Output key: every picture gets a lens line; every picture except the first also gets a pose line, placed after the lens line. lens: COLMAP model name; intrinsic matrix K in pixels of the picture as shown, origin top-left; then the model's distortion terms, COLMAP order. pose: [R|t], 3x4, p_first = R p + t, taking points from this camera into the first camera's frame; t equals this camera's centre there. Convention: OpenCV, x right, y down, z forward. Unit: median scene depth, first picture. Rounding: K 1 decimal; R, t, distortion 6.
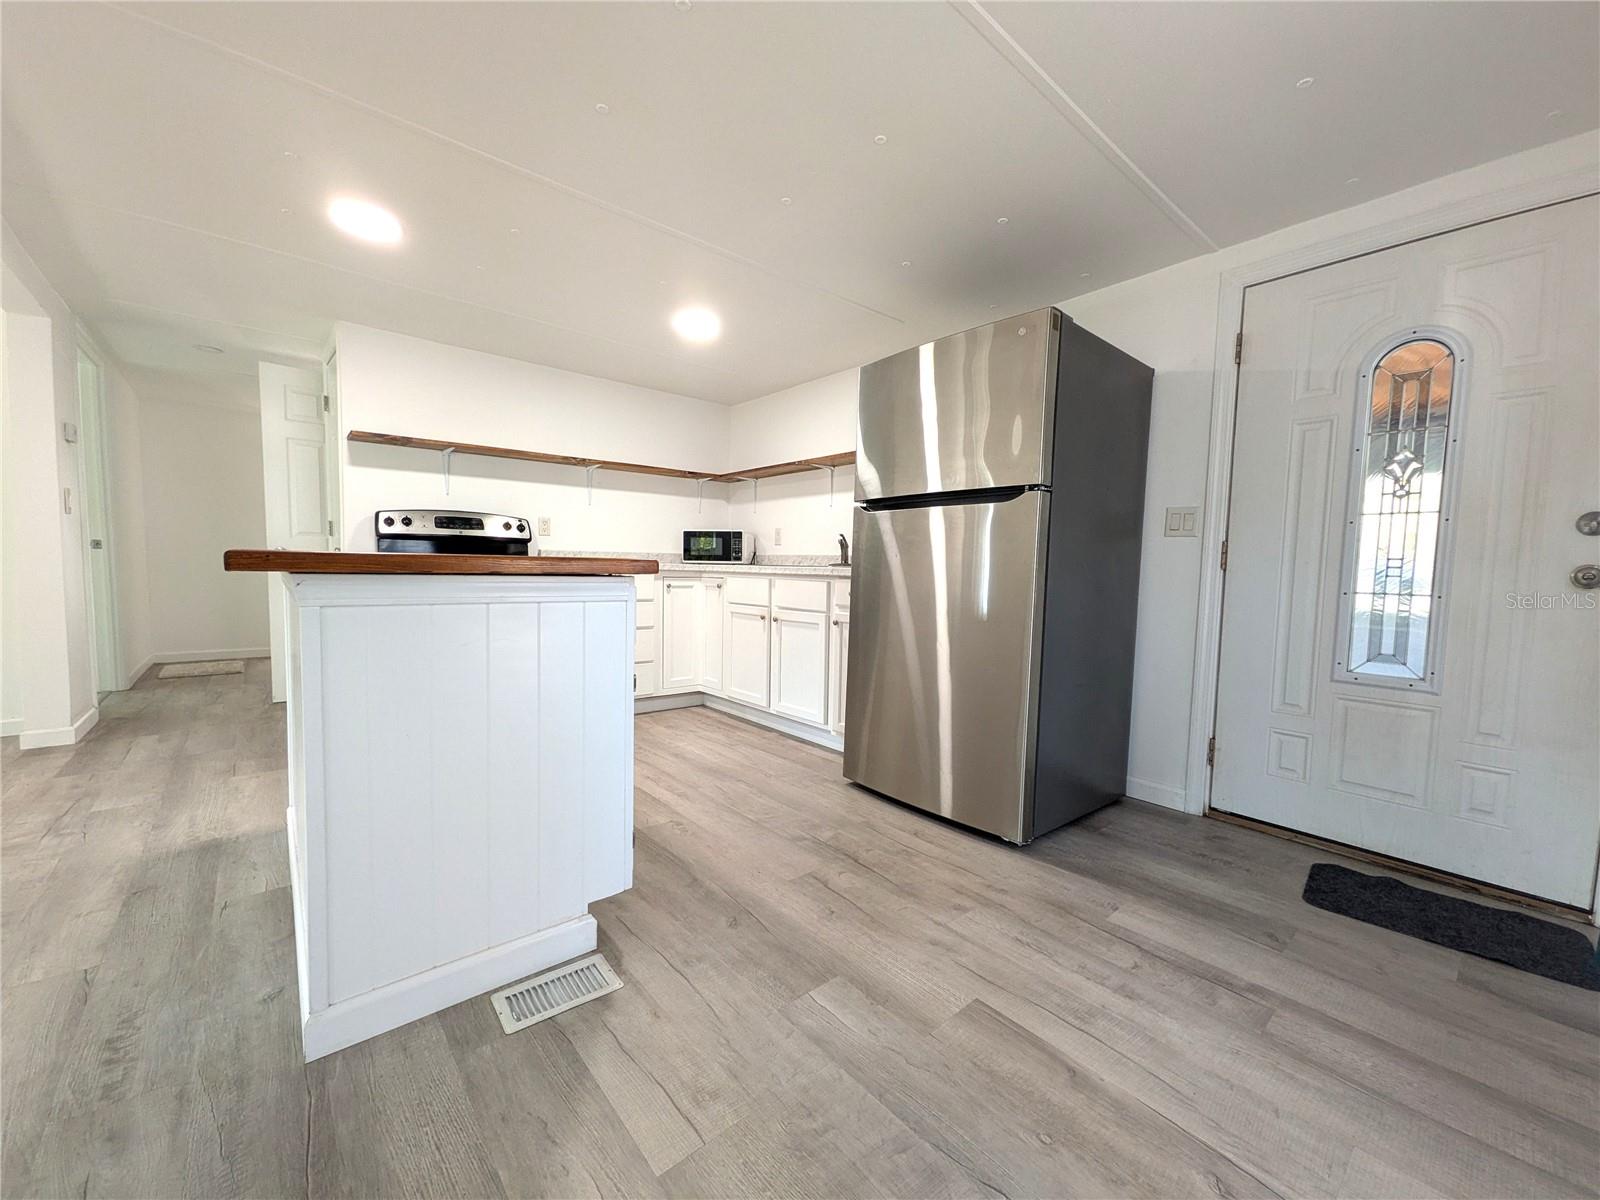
lens RADIAL K [[628.6, 0, 797.9], [0, 628.6, 607.4], [0, 0, 1]] dist [0.007175, 0.000067]
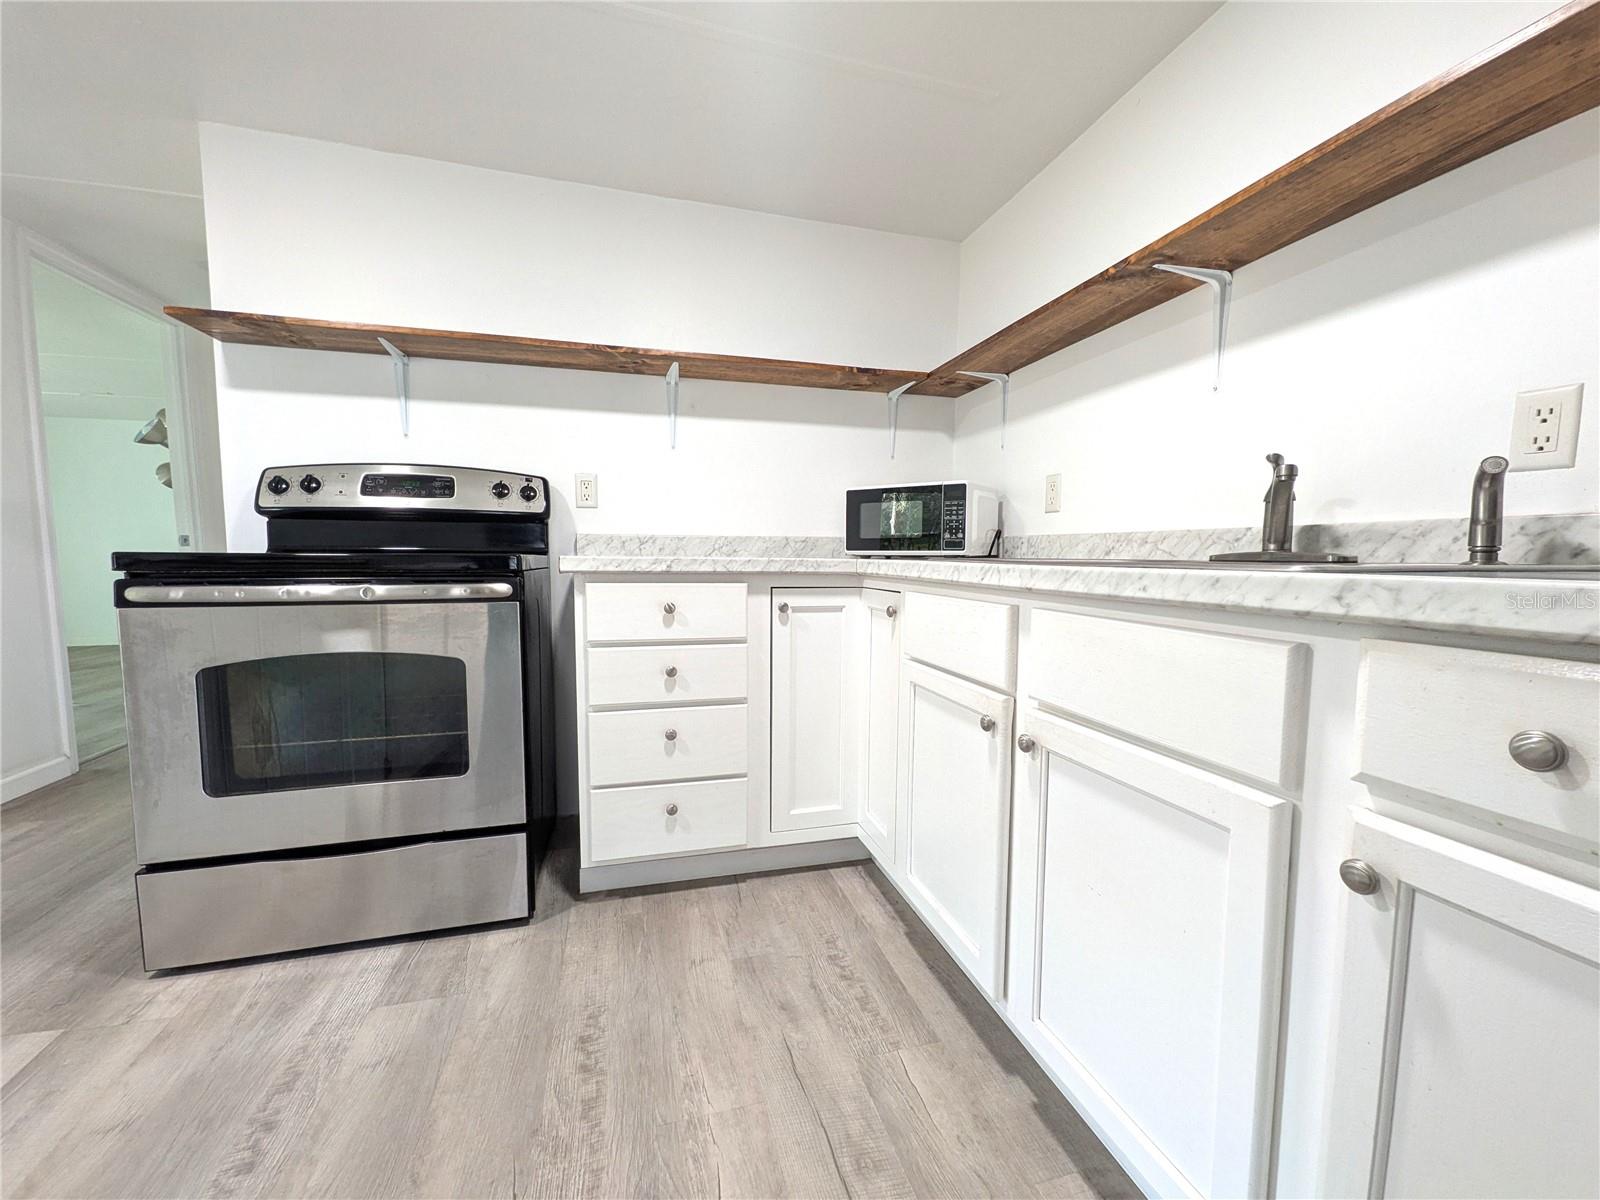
lens RADIAL K [[628.6, 0, 797.9], [0, 628.6, 607.4], [0, 0, 1]] dist [0.007175, 0.000067]
pose [[0.910502, 0.023463, -0.412839, -0.017262], [-0.017593, 0.999683, 0.018016, -0.062601], [0.413131, -0.009140, 0.910626, 0.877850]]
